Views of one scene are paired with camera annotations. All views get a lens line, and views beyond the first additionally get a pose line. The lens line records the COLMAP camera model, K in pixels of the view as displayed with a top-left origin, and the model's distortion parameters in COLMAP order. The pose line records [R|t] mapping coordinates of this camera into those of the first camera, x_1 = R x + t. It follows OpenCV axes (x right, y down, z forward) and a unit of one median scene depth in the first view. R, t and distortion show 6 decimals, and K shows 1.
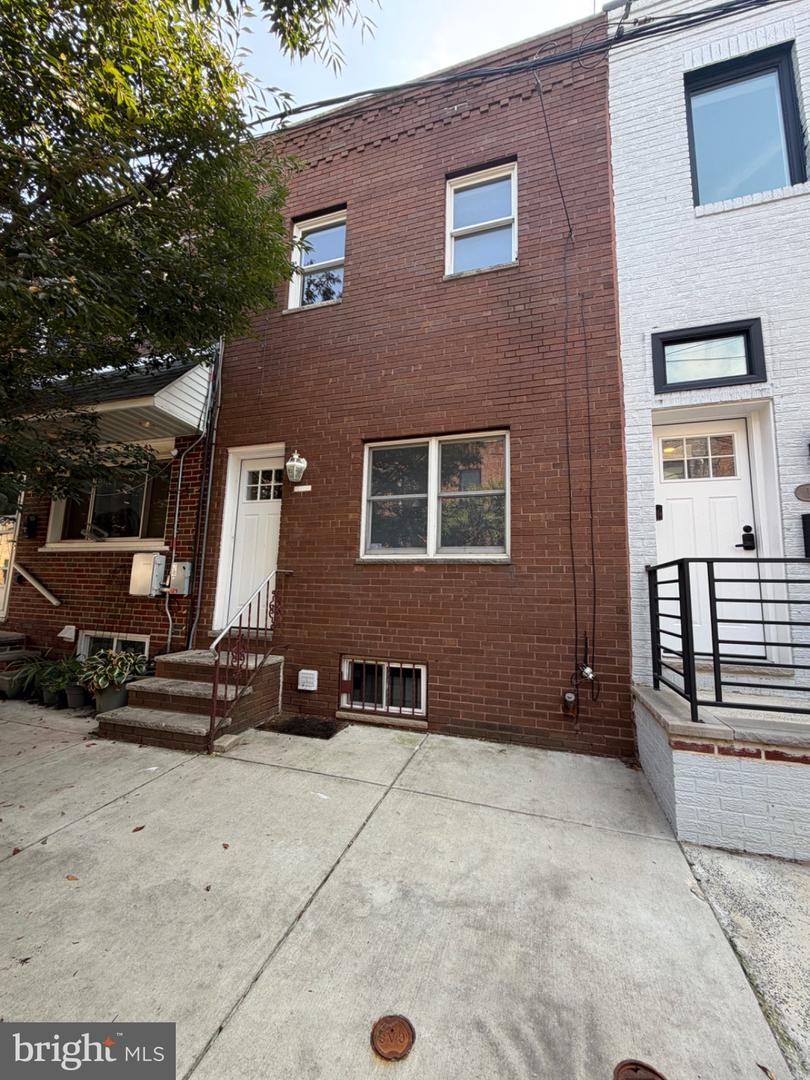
lens RADIAL K [[433.1, 0, 402.4], [0, 433.1, 548.3], [0, 0, 1]] dist [0.003650, 0.000218]
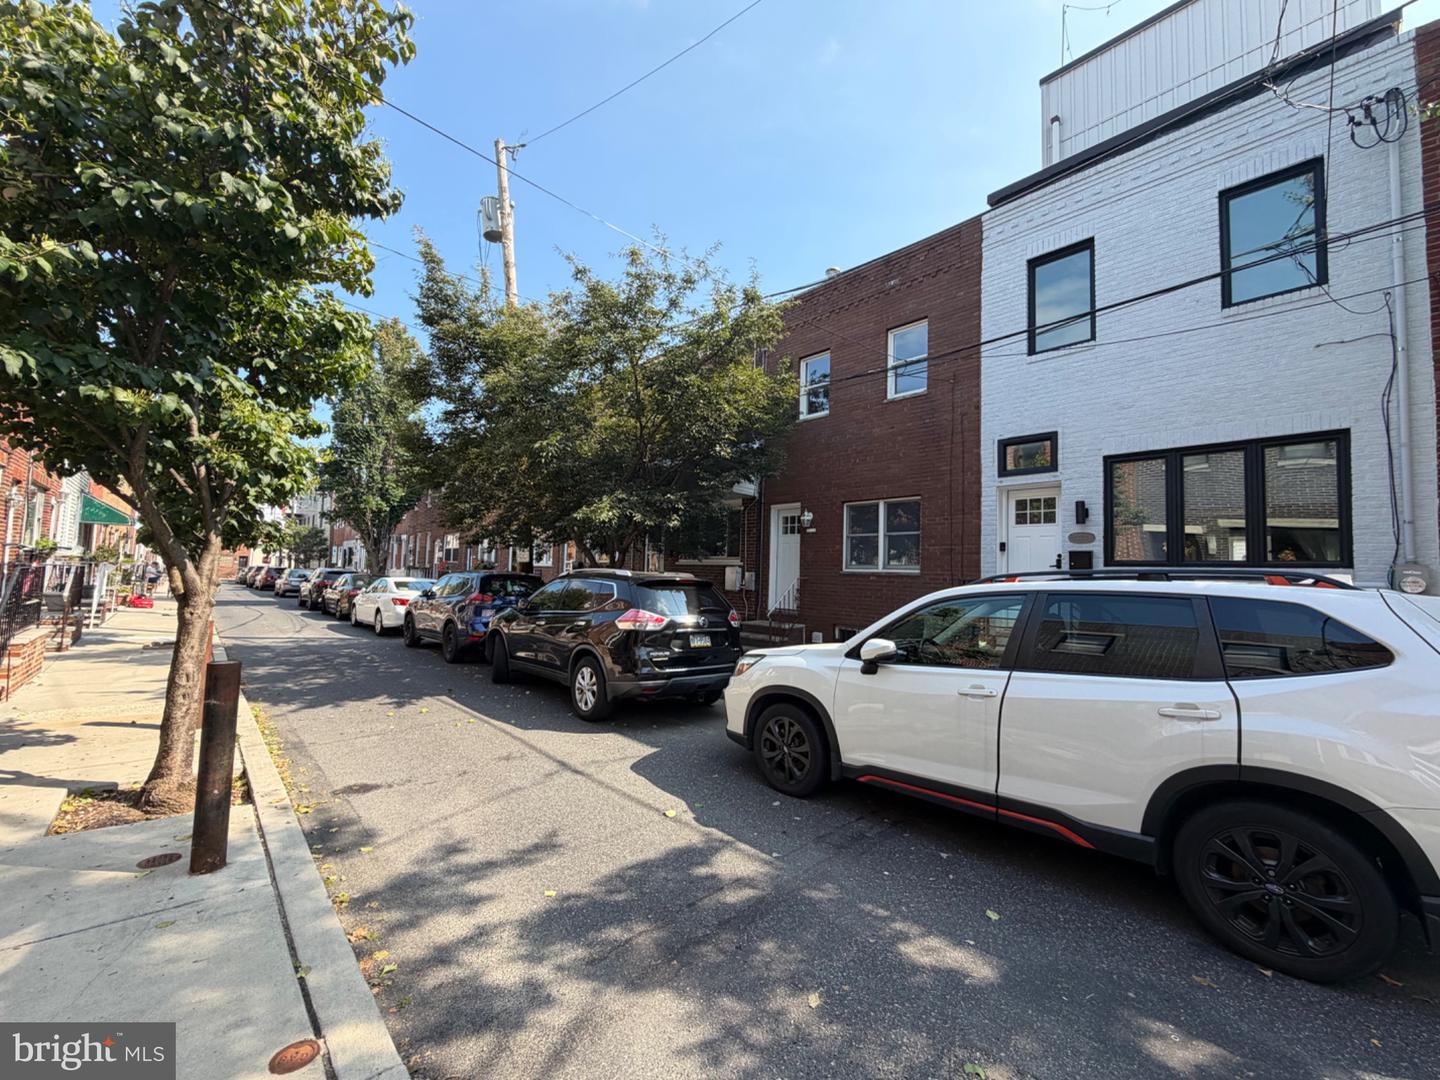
lens RADIAL K [[577.5, 0, 721.1], [0, 577.5, 544.3], [0, 0, 1]] dist [0.003650, 0.000218]
pose [[0.880659, -0.032553, -0.472631, 0.558125], [0.061772, 0.997010, 0.046430, -0.216477], [0.469706, -0.070084, 0.880037, -1.243260]]
